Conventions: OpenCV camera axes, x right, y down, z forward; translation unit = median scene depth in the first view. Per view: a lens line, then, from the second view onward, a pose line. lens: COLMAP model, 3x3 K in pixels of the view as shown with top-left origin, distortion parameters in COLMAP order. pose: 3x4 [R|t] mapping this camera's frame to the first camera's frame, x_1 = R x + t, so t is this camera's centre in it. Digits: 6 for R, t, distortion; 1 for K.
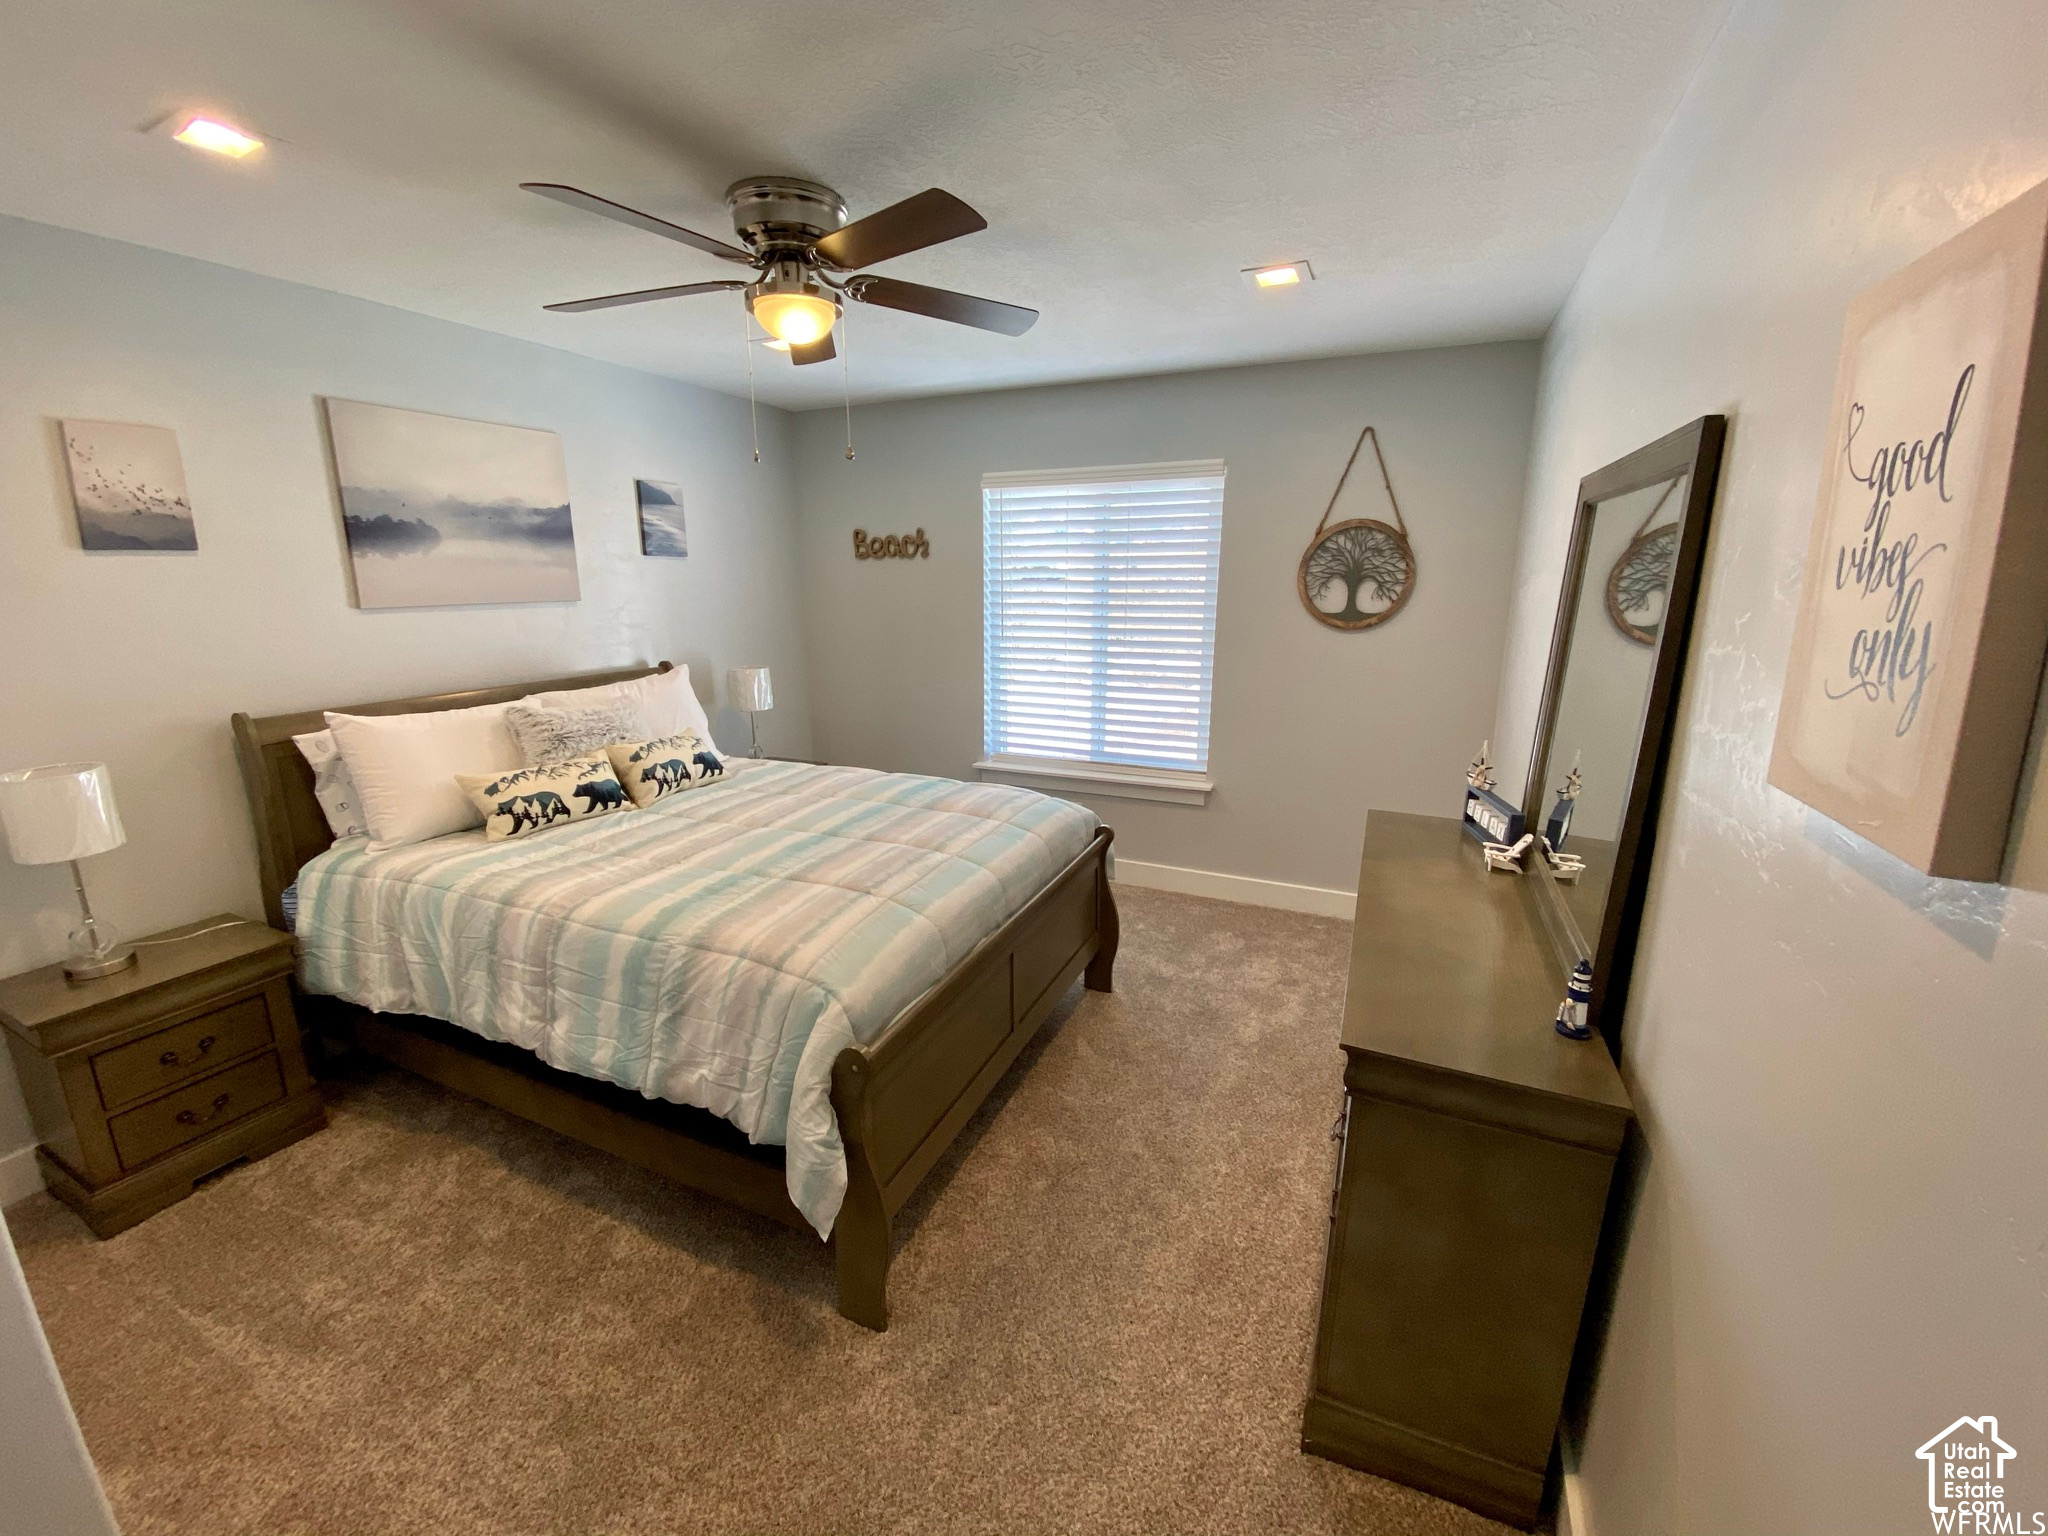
lens RADIAL K [[815.3, 0, 1024.0], [0, 815.3, 768.0], [0, 0, 1]] dist [0.019017, -0.015704]
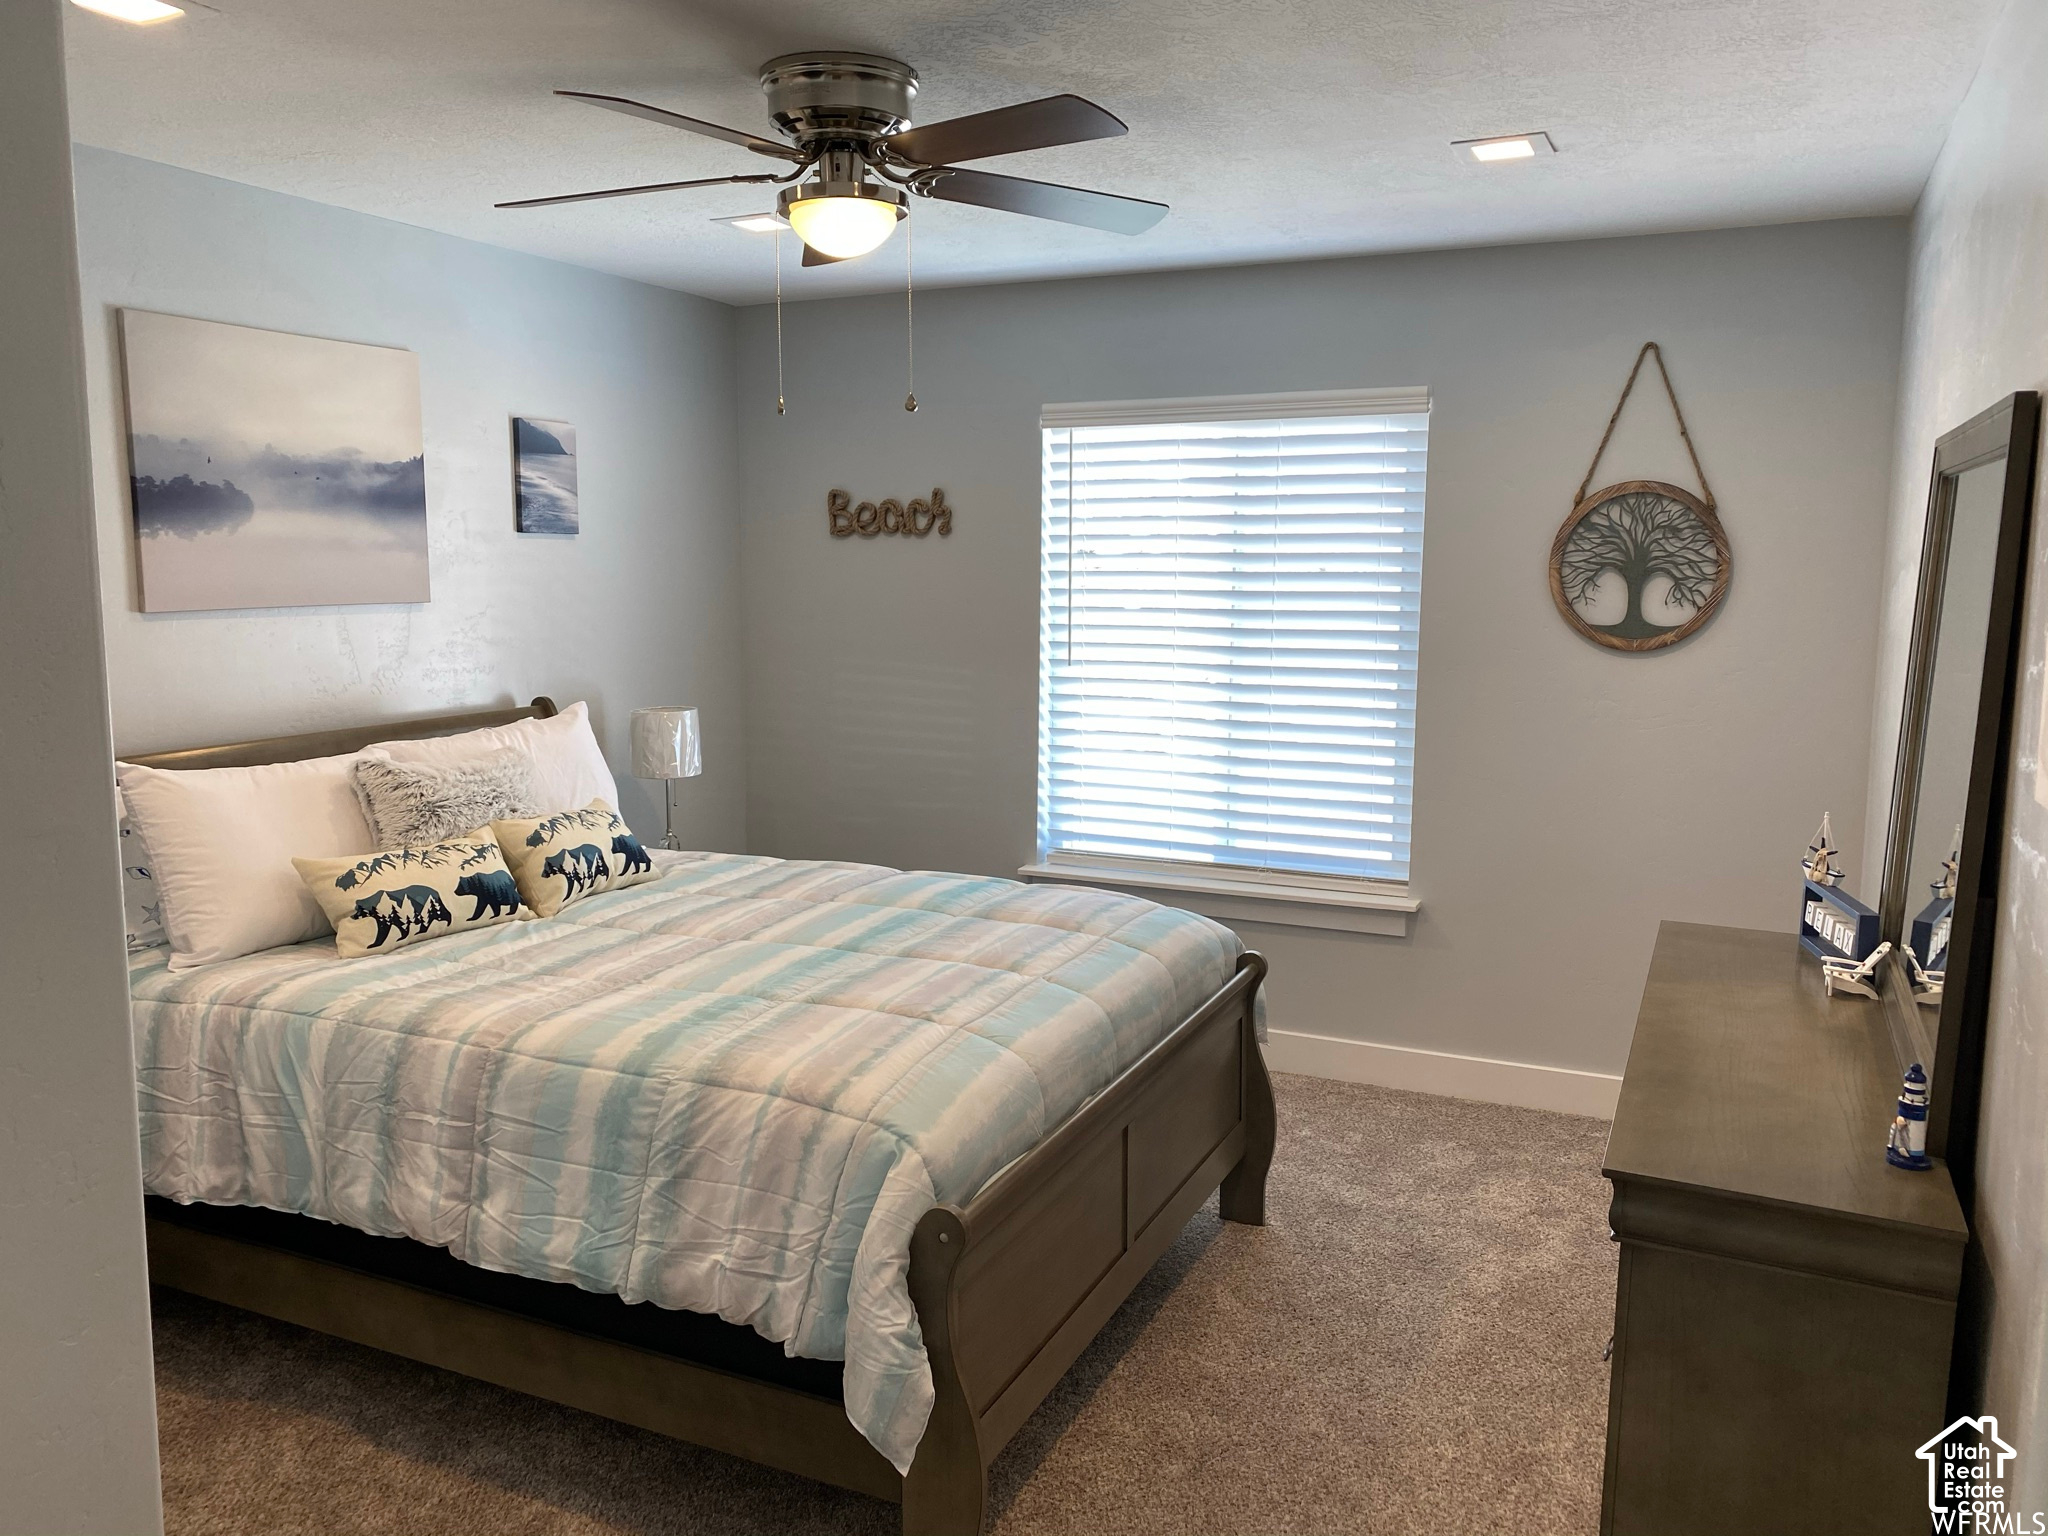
lens RADIAL K [[1550.6, 0, 1035.0], [0, 1550.6, 775.9], [0, 0, 1]] dist [0.009738, 0.036636]
pose [[0.999967, 0.004827, -0.006512, -0.081871], [-0.005397, 0.995869, -0.090639, 0.056774], [0.006048, 0.090671, 0.995863, -0.288382]]
